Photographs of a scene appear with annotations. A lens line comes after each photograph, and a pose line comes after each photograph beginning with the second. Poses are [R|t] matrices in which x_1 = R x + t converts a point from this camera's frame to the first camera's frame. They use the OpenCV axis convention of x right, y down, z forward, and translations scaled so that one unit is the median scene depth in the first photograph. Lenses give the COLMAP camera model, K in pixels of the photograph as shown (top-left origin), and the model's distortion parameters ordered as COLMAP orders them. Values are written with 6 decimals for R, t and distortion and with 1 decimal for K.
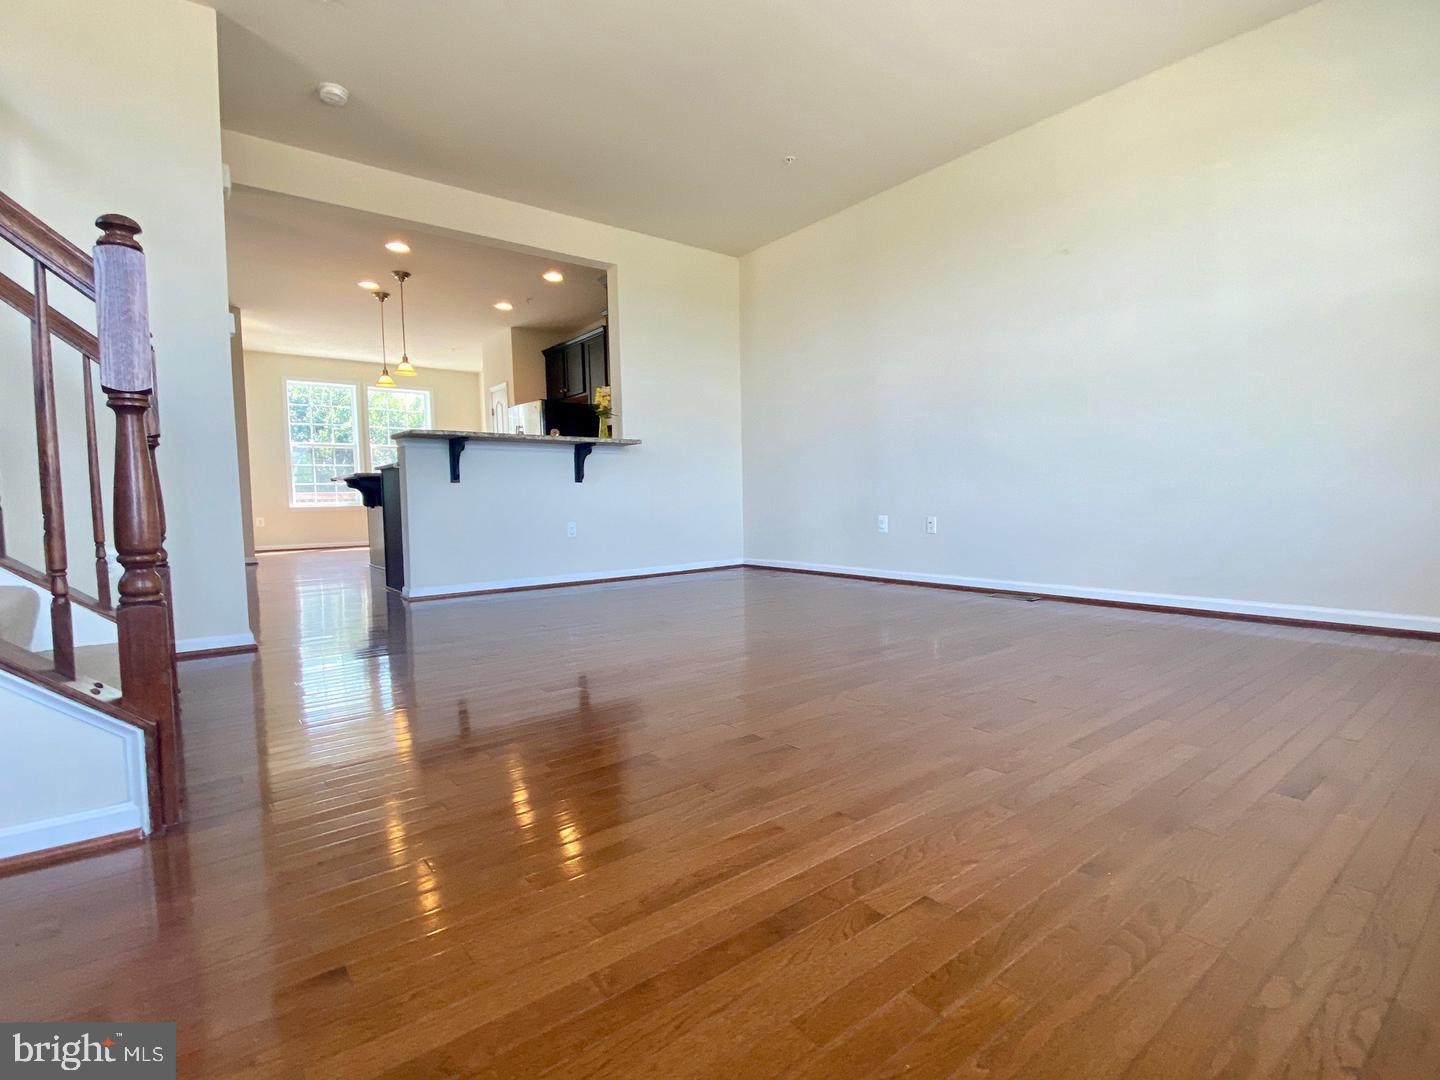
lens RADIAL K [[705.5, 0, 707.3], [0, 705.5, 525.7], [0, 0, 1]] dist [-0.010311, 0.003612]
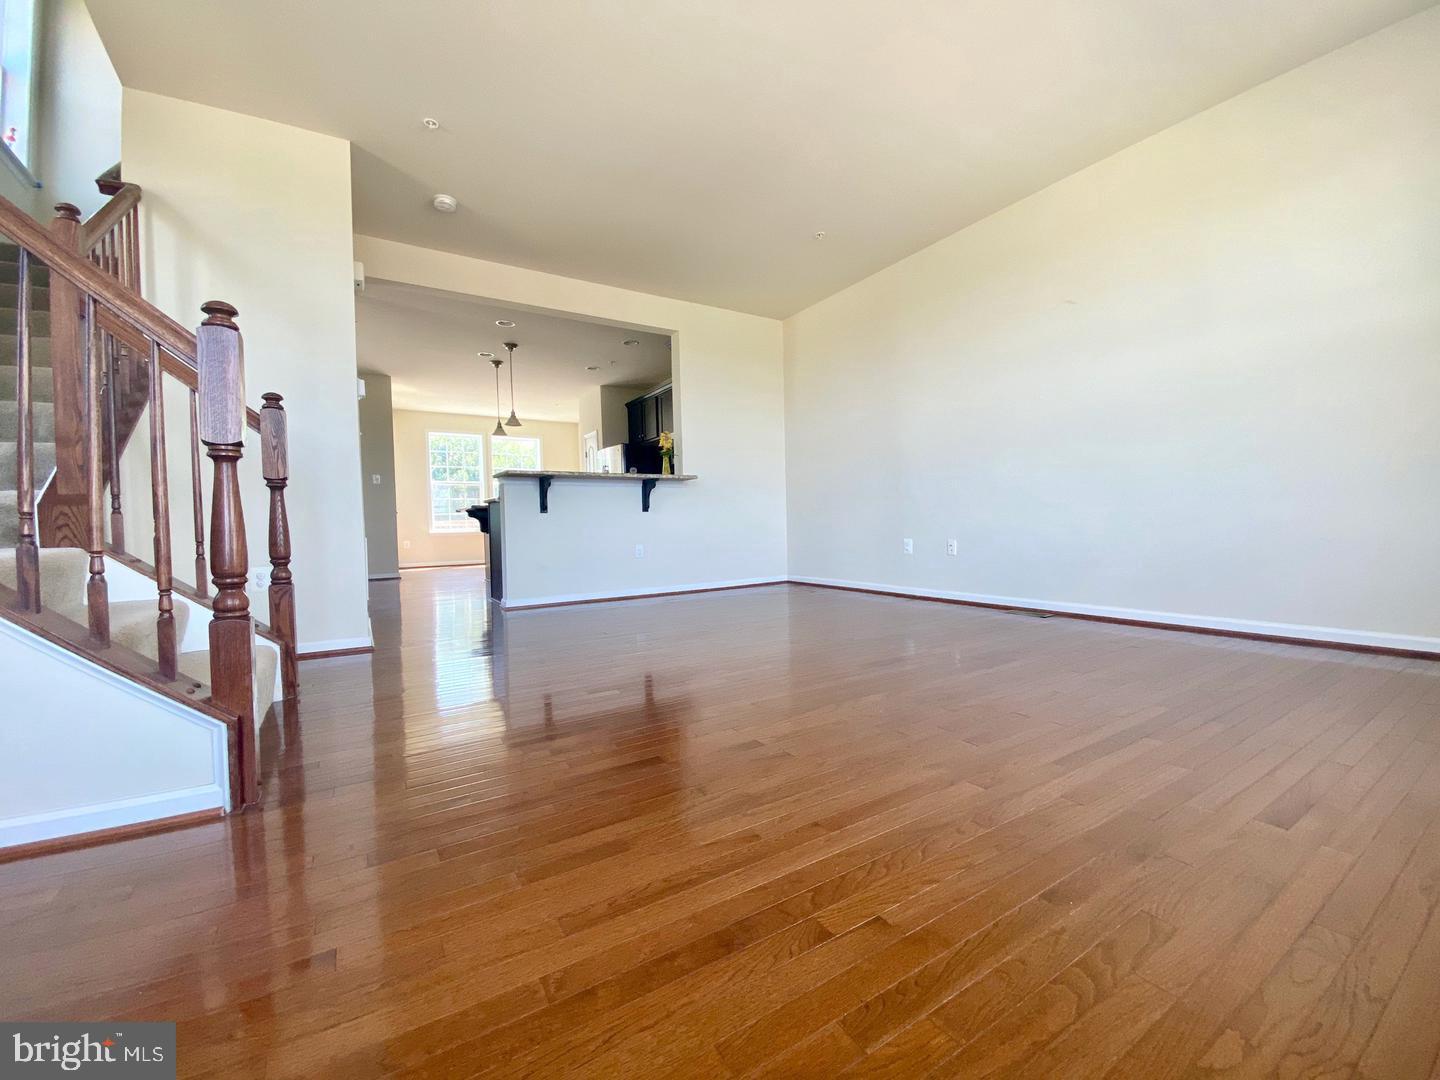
lens RADIAL K [[589.6, 0, 713.4], [0, 589.6, 528.1], [0, 0, 1]] dist [-0.005257, -0.005615]
pose [[0.994324, -0.004178, -0.106314, 0.119597], [0.000874, 0.999516, -0.031112, -0.010875], [0.106392, 0.030842, 0.993846, 0.074941]]
